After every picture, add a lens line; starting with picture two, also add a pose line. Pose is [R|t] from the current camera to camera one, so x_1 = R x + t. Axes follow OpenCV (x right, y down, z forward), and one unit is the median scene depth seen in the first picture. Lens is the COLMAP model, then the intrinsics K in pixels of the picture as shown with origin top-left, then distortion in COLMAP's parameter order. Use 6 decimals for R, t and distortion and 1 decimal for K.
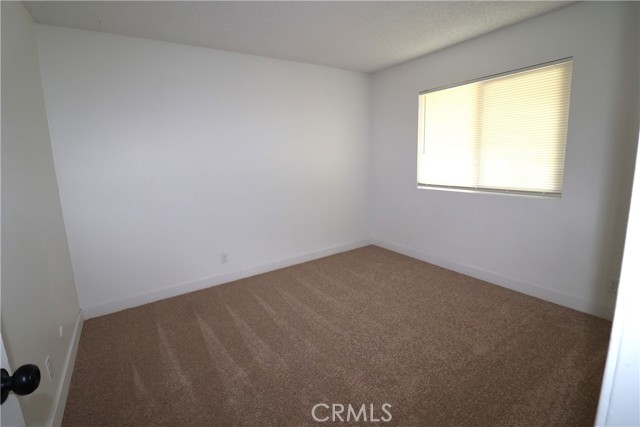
lens RADIAL K [[294.2, 0, 320.2], [0, 294.2, 206.8], [0, 0, 1]] dist [-0.000305, -0.012416]
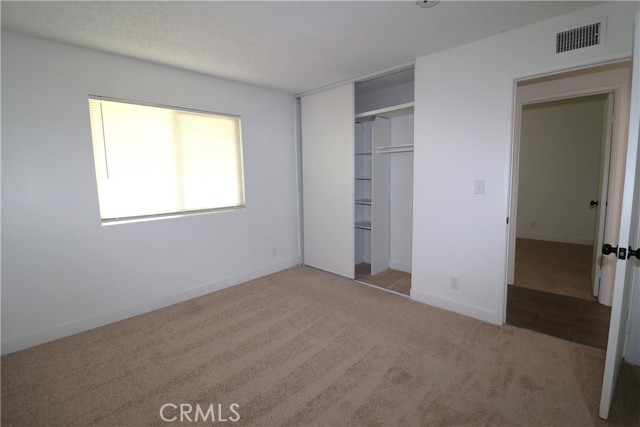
lens RADIAL K [[294.2, 0, 320.2], [0, 294.2, 206.8], [0, 0, 1]] dist [-0.000305, -0.012416]
pose [[-0.196079, -0.071291, 0.977993, -0.565535], [0.189998, 0.975691, 0.109216, -0.102718], [-0.962005, 0.207232, -0.177767, 0.722694]]
